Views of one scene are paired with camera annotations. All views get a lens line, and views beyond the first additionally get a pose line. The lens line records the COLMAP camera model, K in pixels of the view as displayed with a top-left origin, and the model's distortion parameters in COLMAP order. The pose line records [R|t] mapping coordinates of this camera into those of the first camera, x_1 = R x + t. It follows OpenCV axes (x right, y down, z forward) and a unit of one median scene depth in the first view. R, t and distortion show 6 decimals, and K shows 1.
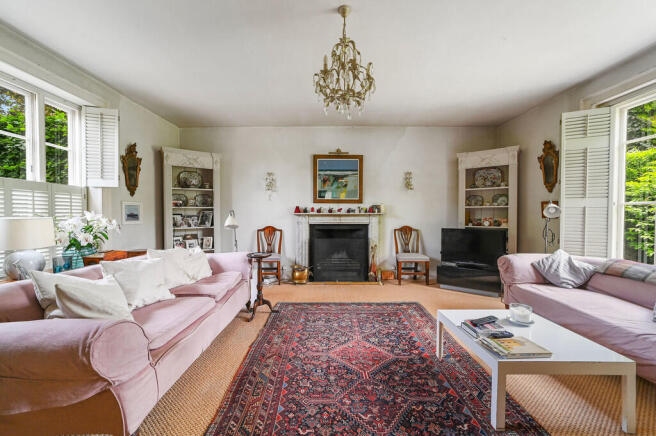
lens RADIAL K [[255.0, 0, 328.0], [0, 255.0, 218.0], [0, 0, 1]] dist [-0.026656, 0.010939]
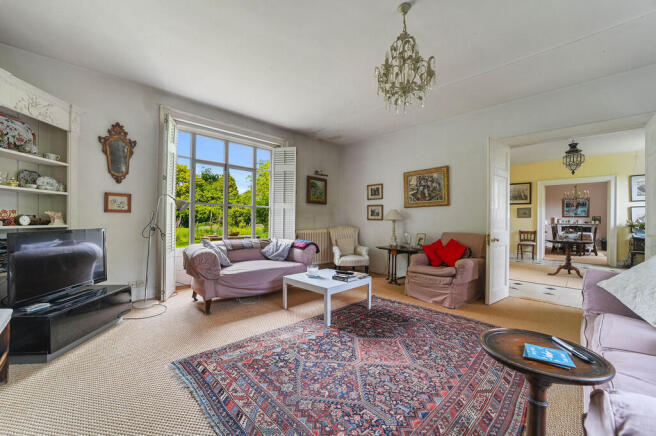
lens RADIAL K [[255.0, 0, 328.0], [0, 255.0, 218.0], [0, 0, 1]] dist [-0.026656, 0.010939]
pose [[-0.700265, -0.002012, 0.713880, -0.223531], [-0.000072, 0.999996, 0.002747, 0.014698], [-0.713883, 0.001872, -0.700263, 0.962367]]
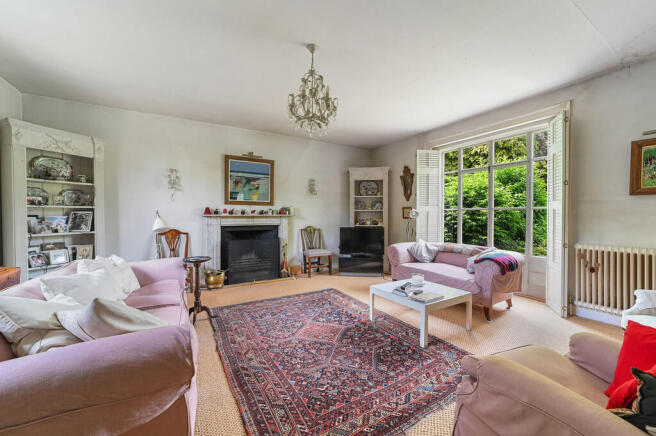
lens RADIAL K [[255.0, 0, 328.0], [0, 255.0, 218.0], [0, 0, 1]] dist [-0.026656, 0.010939]
pose [[0.861266, -0.003187, 0.508145, -0.241894], [0.006284, 0.999971, -0.004380, 0.000186], [-0.508116, 0.006965, 0.861261, -0.037911]]
